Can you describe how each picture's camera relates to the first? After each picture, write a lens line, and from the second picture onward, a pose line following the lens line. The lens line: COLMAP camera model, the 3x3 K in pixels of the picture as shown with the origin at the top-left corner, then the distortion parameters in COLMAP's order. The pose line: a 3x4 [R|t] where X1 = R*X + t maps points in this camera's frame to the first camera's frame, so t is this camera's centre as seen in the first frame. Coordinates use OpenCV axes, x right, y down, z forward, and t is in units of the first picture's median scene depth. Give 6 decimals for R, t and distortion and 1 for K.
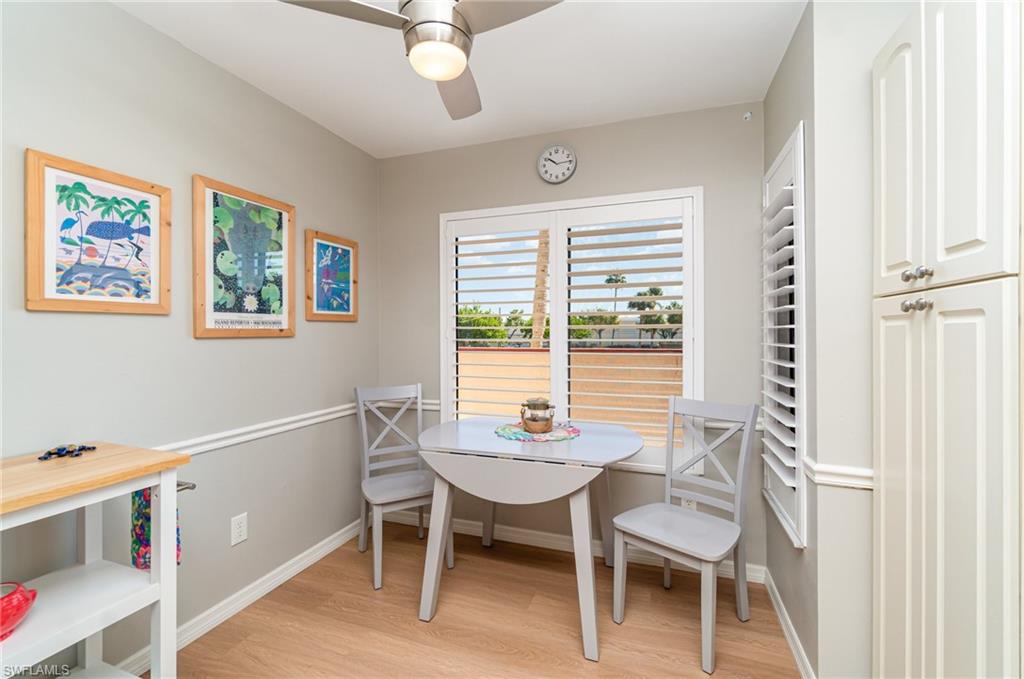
lens RADIAL K [[447.8, 0, 516.6], [0, 447.8, 338.6], [0, 0, 1]] dist [-0.000362, -0.000026]
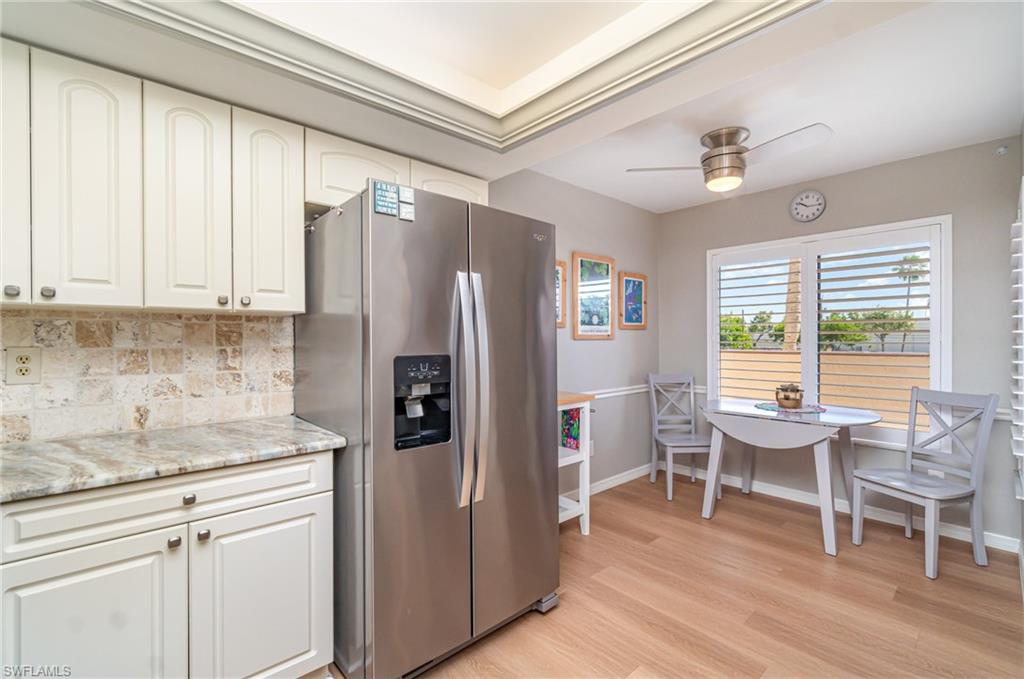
lens RADIAL K [[447.8, 0, 516.6], [0, 447.8, 338.6], [0, 0, 1]] dist [-0.000362, -0.000026]
pose [[0.876129, 0.002543, -0.482071, -0.022888], [-0.007585, 0.999935, -0.008511, 0.008968], [0.482018, 0.011113, 0.876091, -0.562248]]
